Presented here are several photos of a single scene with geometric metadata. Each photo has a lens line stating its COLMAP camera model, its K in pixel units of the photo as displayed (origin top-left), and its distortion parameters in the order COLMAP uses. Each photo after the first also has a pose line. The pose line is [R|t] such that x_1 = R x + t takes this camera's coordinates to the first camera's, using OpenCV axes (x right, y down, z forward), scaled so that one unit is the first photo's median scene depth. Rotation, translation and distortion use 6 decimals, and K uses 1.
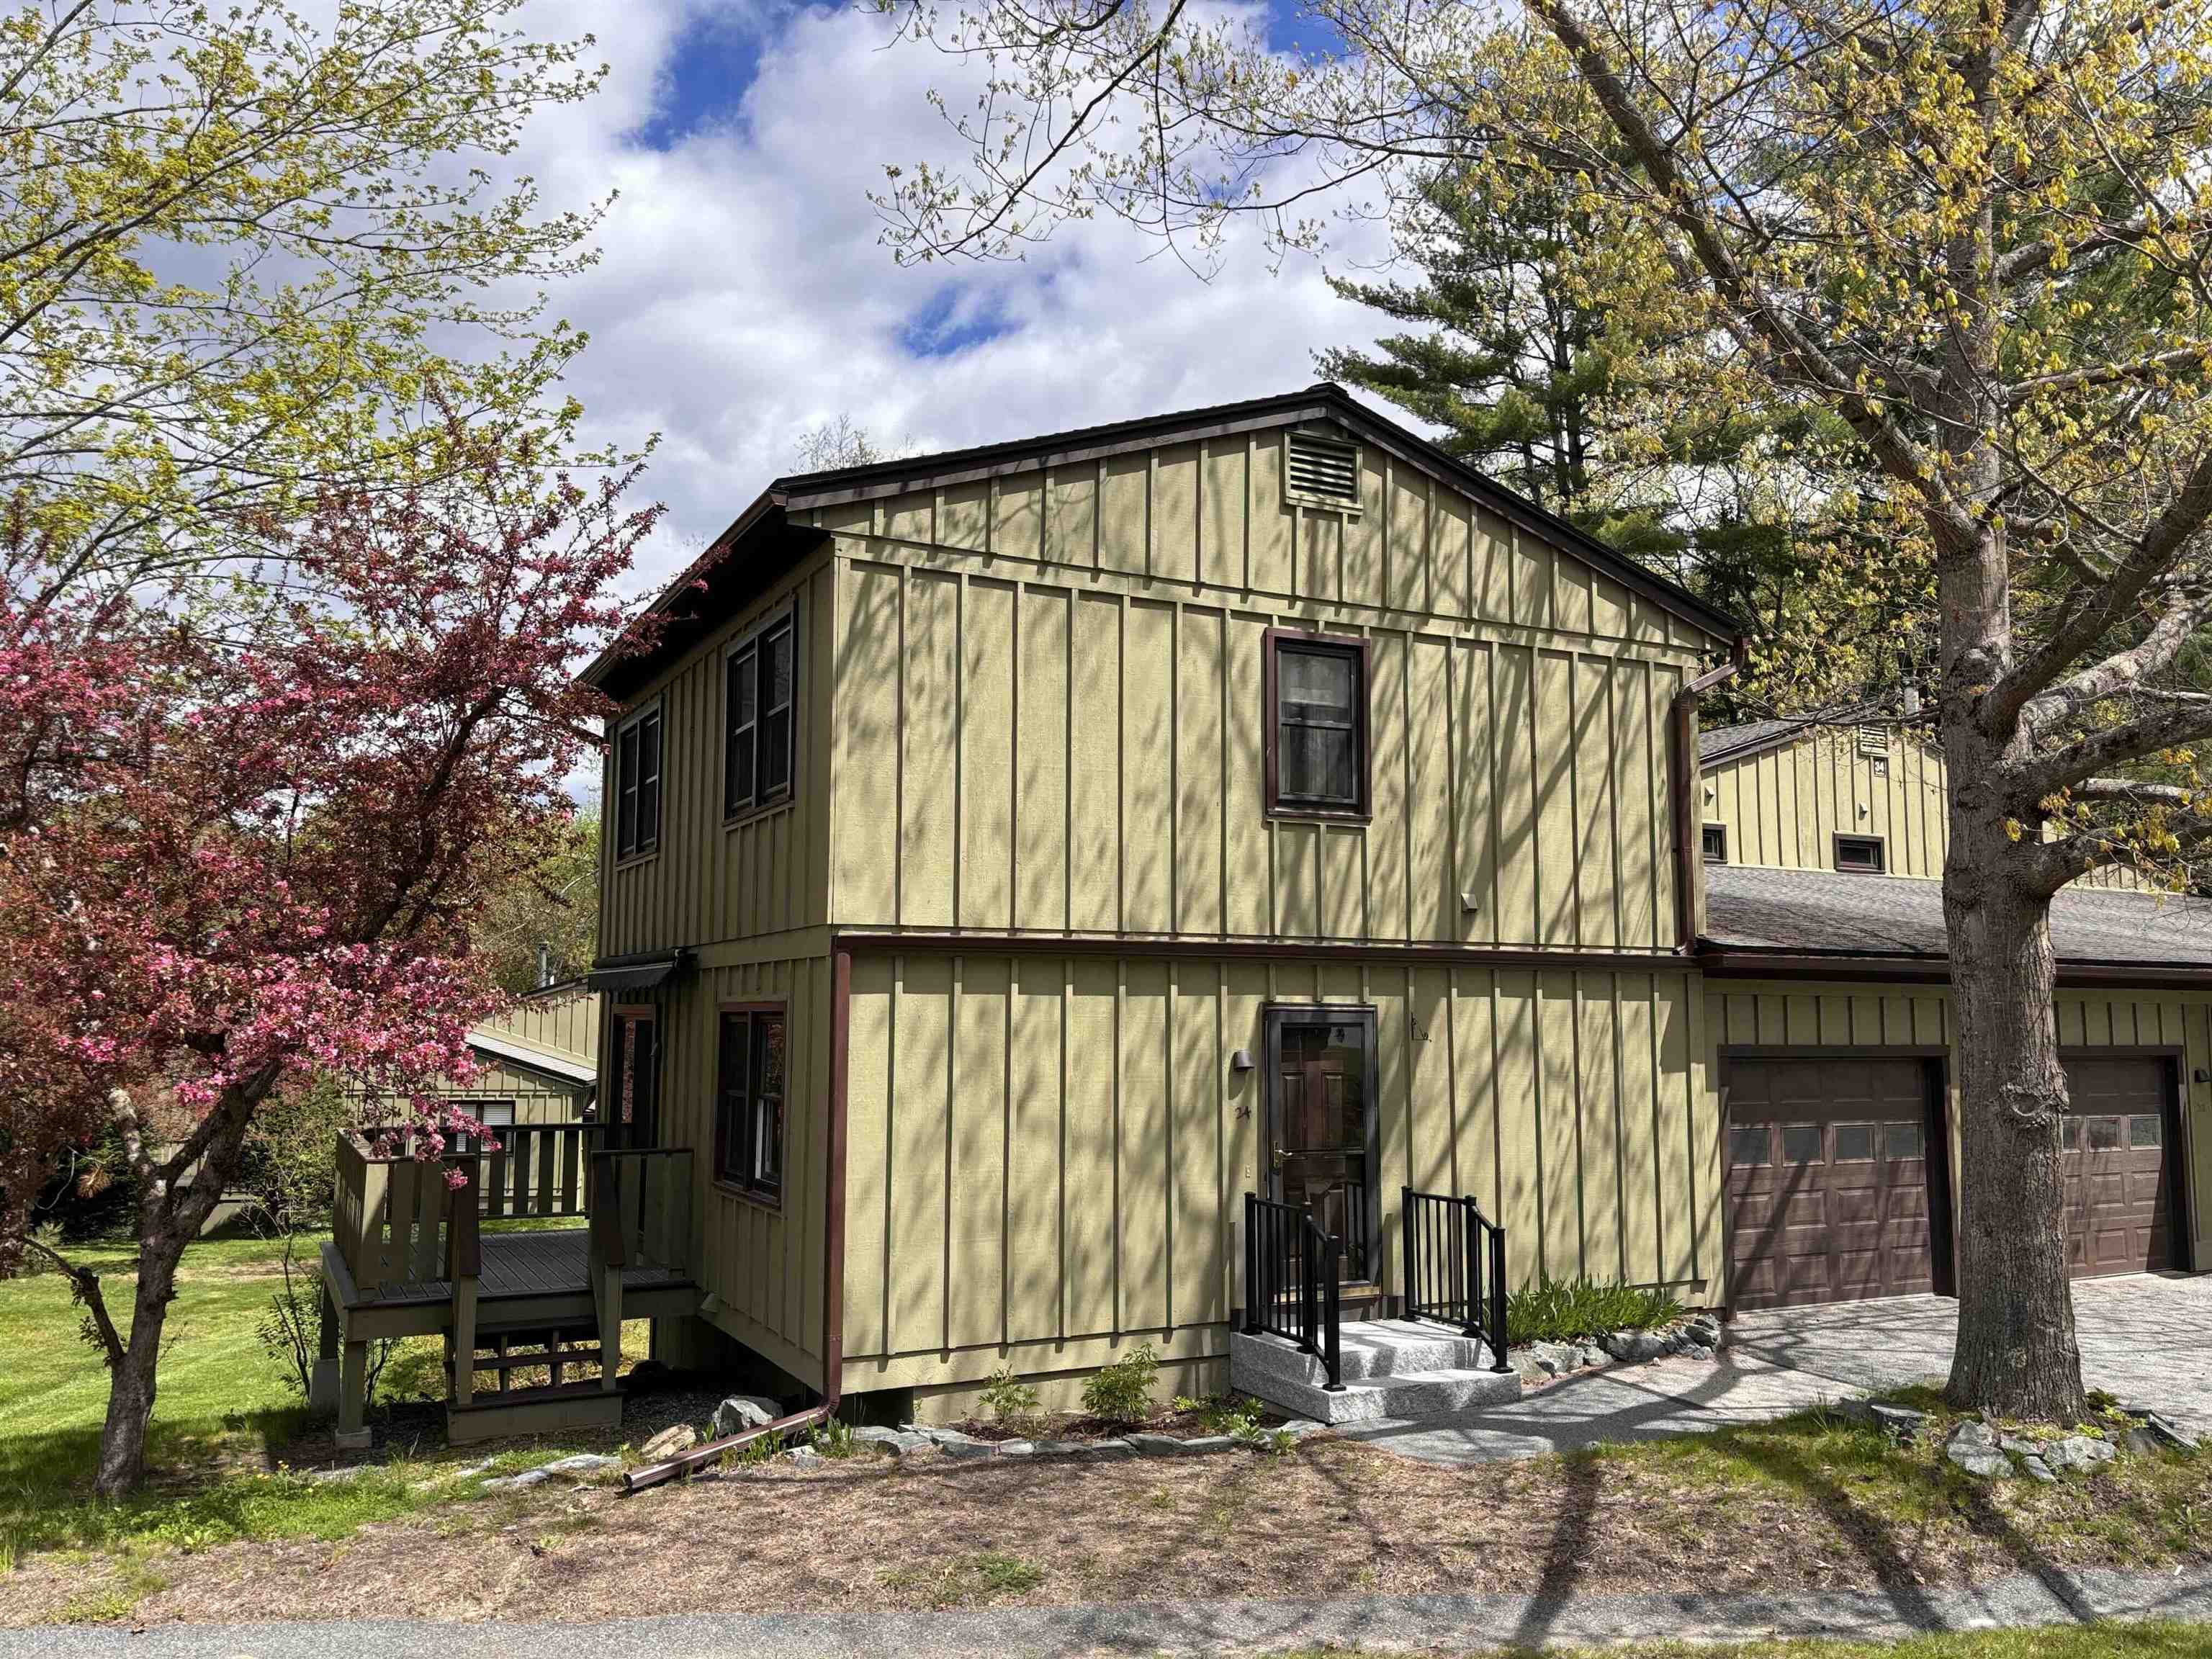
lens RADIAL K [[1732.6, 0, 1106.0], [0, 1732.6, 829.5], [0, 0, 1]] dist [0.060748, -0.000585]
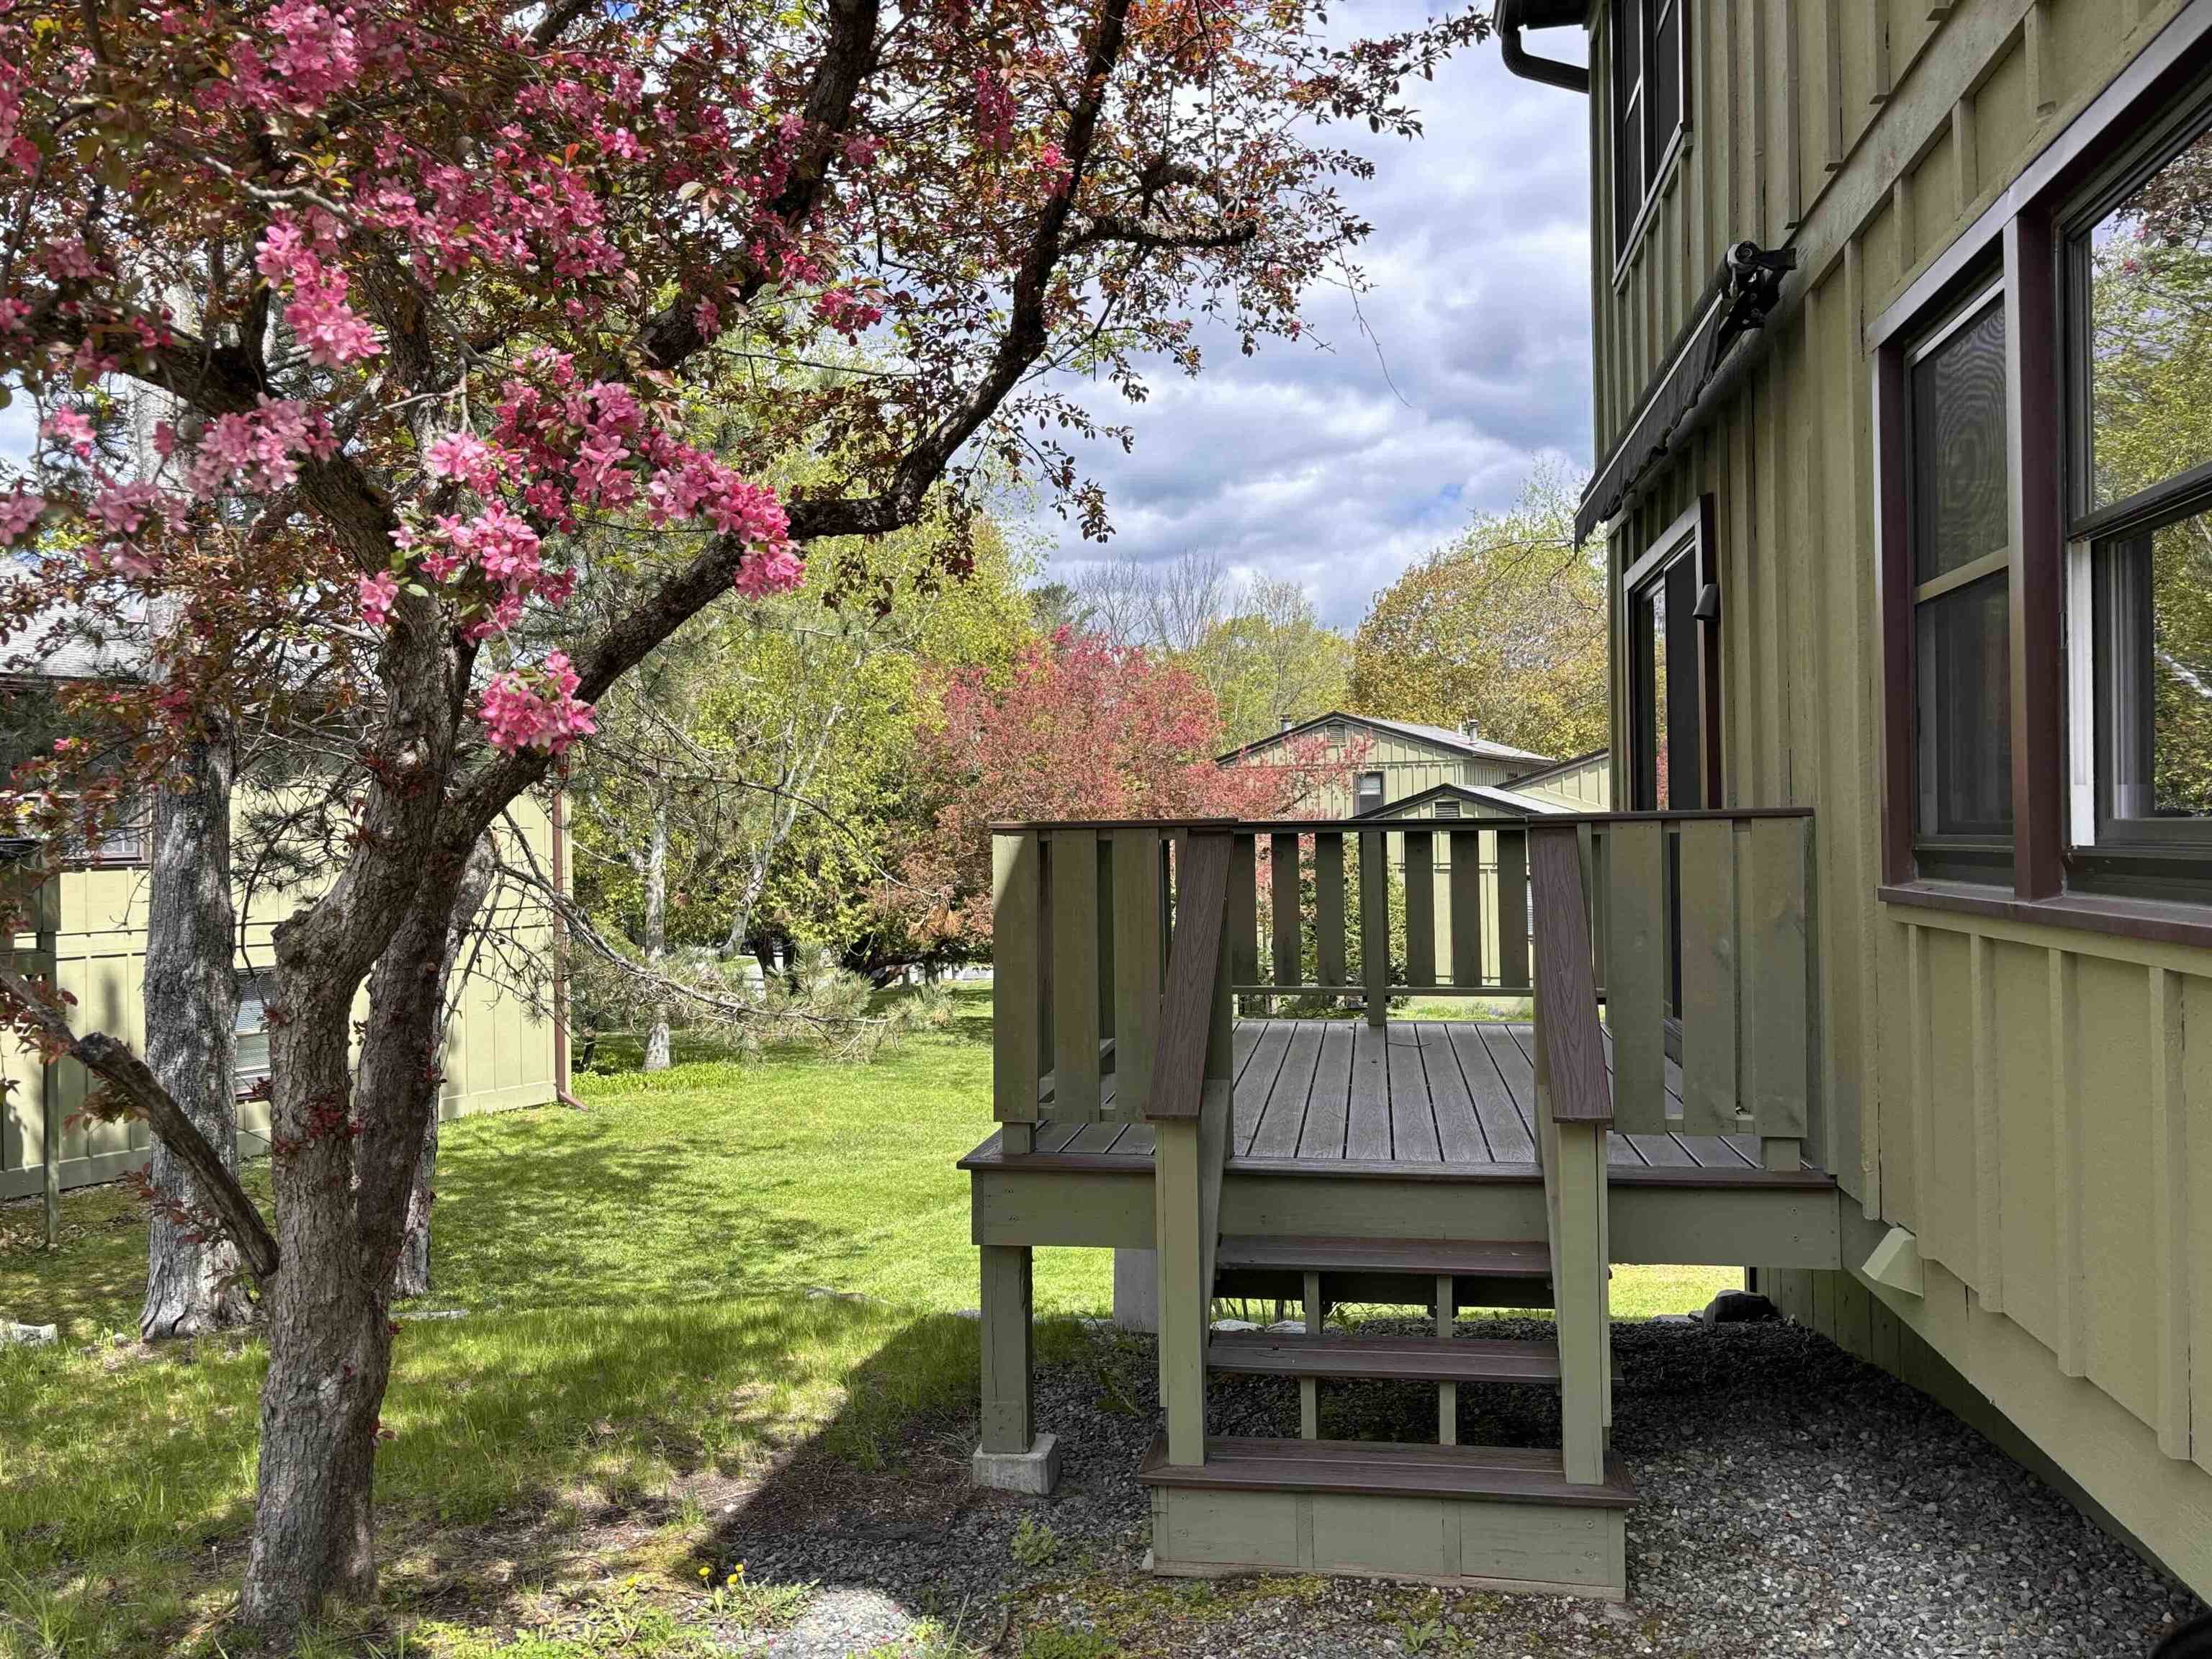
lens RADIAL K [[1732.6, 0, 1106.0], [0, 1732.6, 829.5], [0, 0, 1]] dist [0.060748, -0.000585]
pose [[0.807989, -0.021613, -0.588802, -0.169987], [0.087317, 0.992685, 0.083383, 0.177290], [0.582692, -0.118785, 0.803965, 0.767123]]
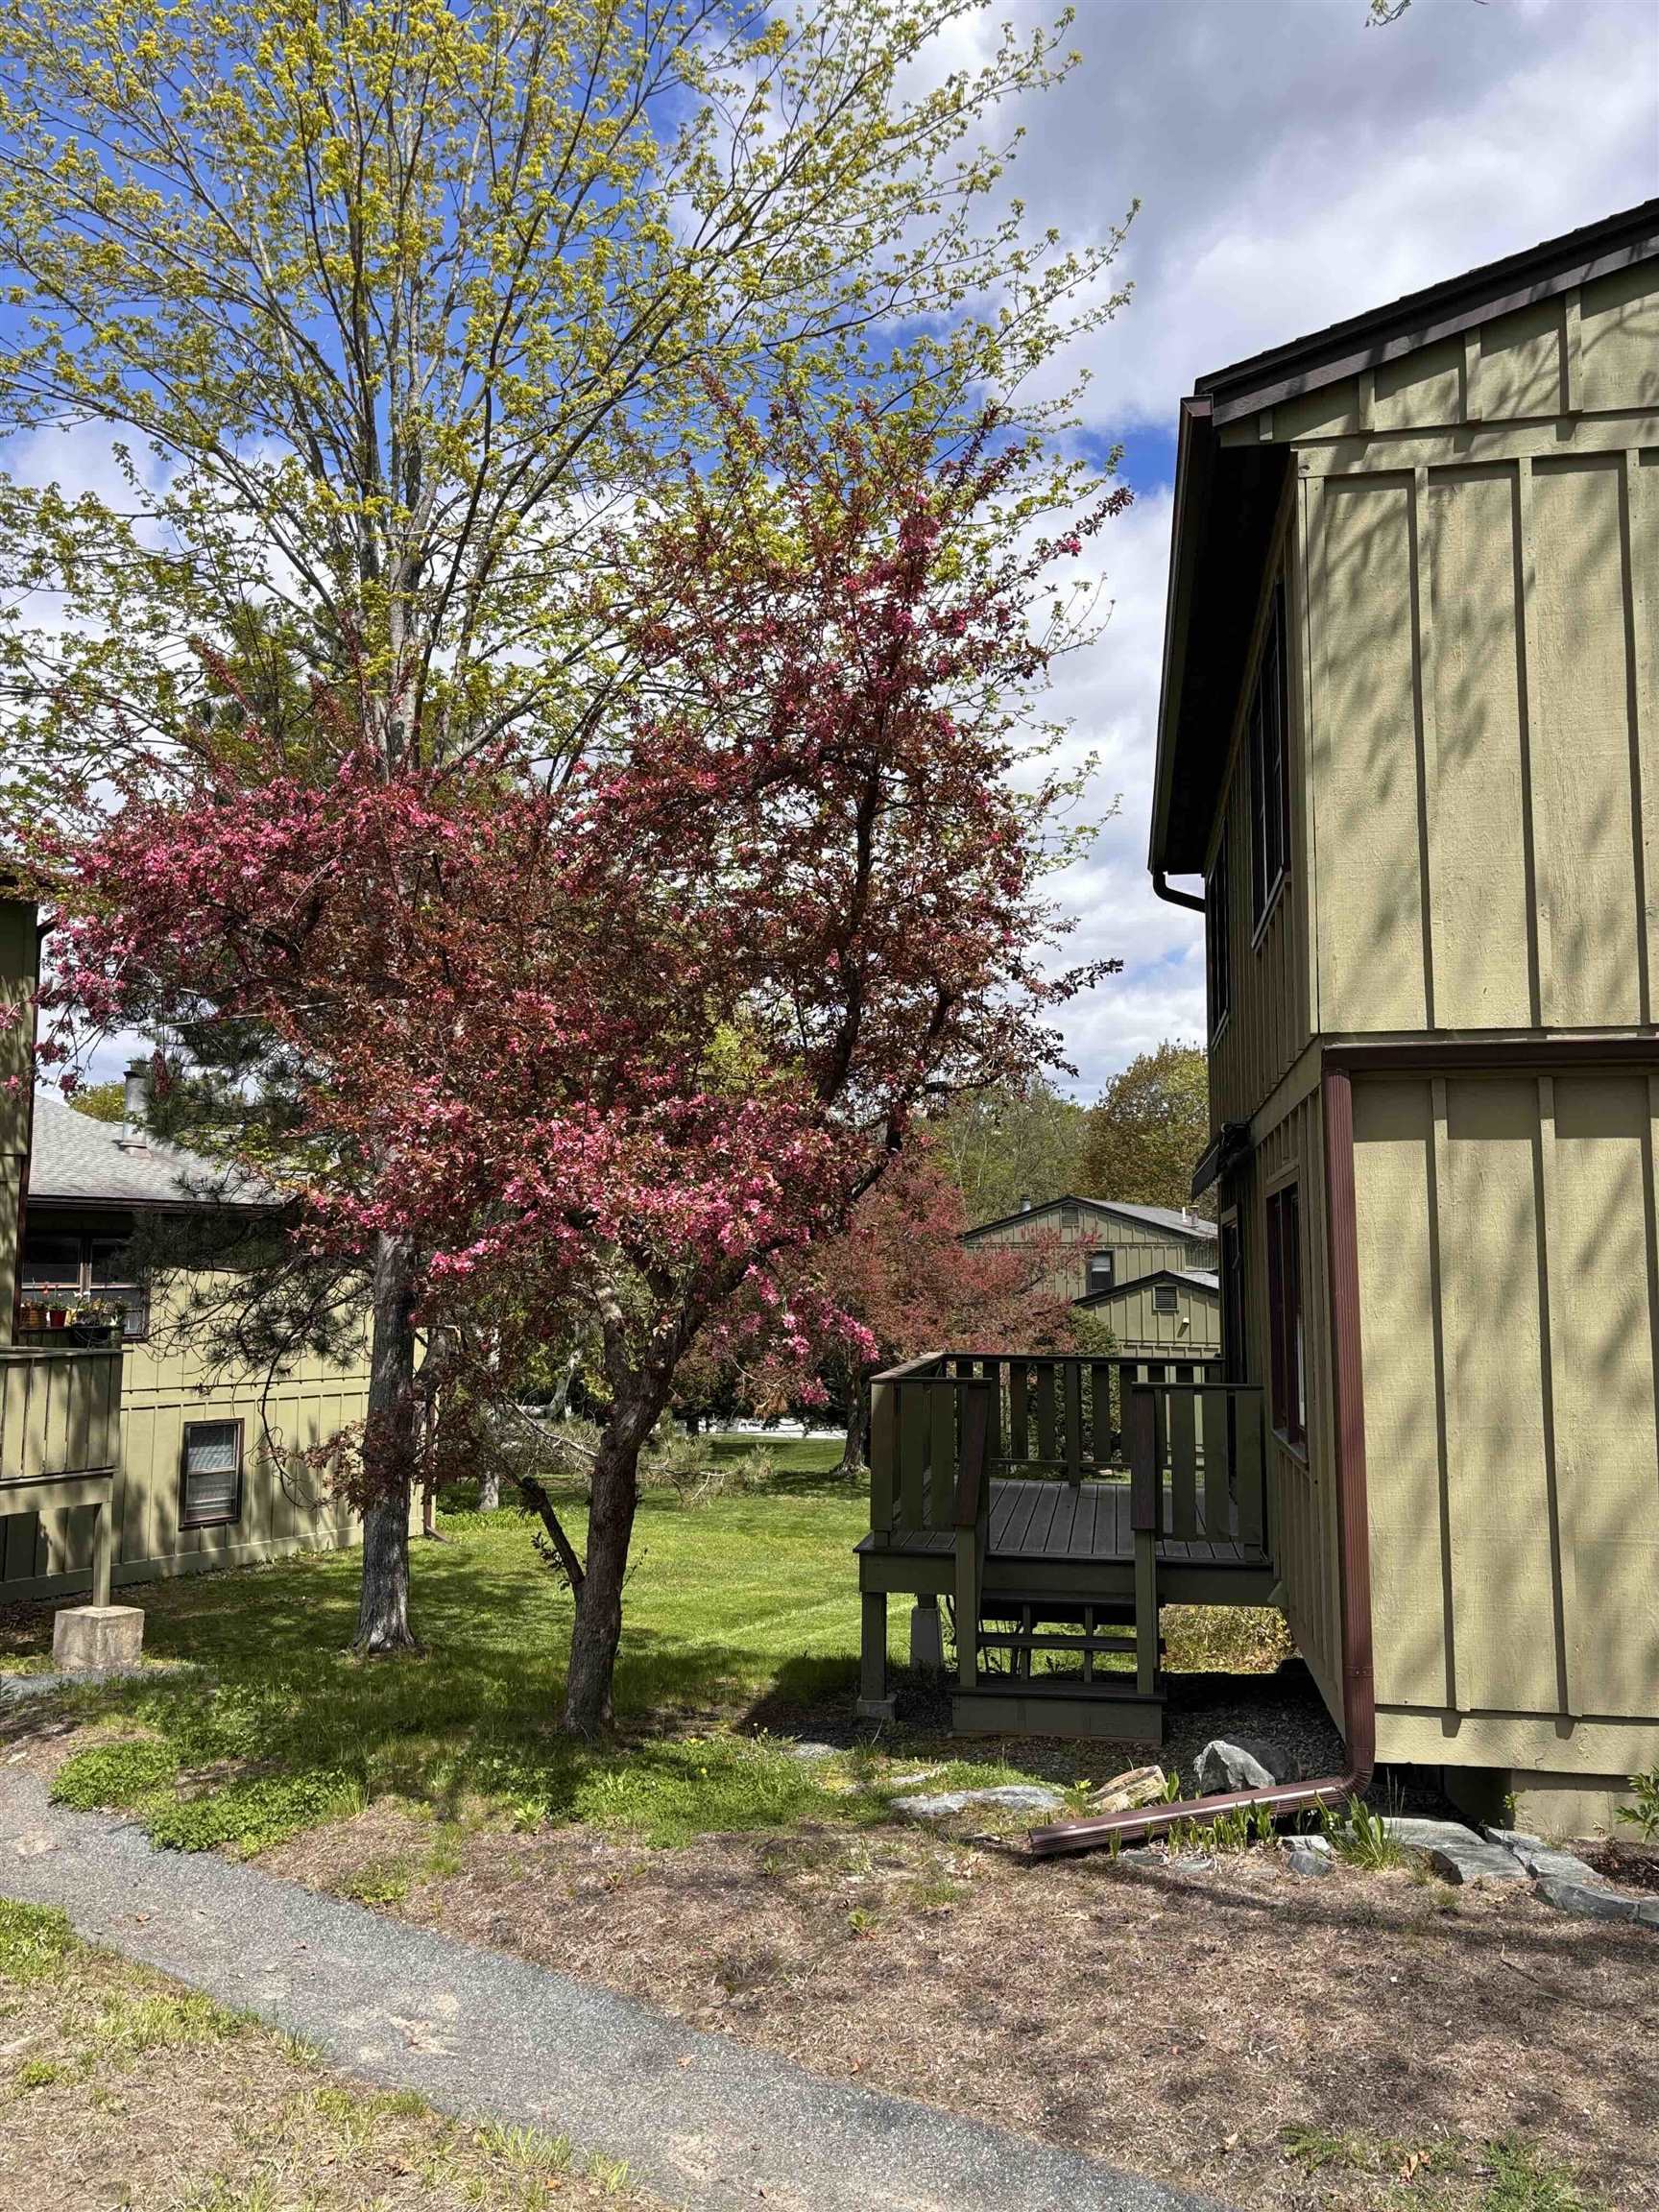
lens RADIAL K [[1732.6, 0, 829.5], [0, 1732.6, 1106.0], [0, 0, 1]] dist [0.060748, -0.000585]
pose [[0.803247, -0.063947, -0.592203, 0.079314], [0.067195, 0.997602, -0.016580, 0.078664], [0.591843, -0.026475, 0.805618, 0.357533]]
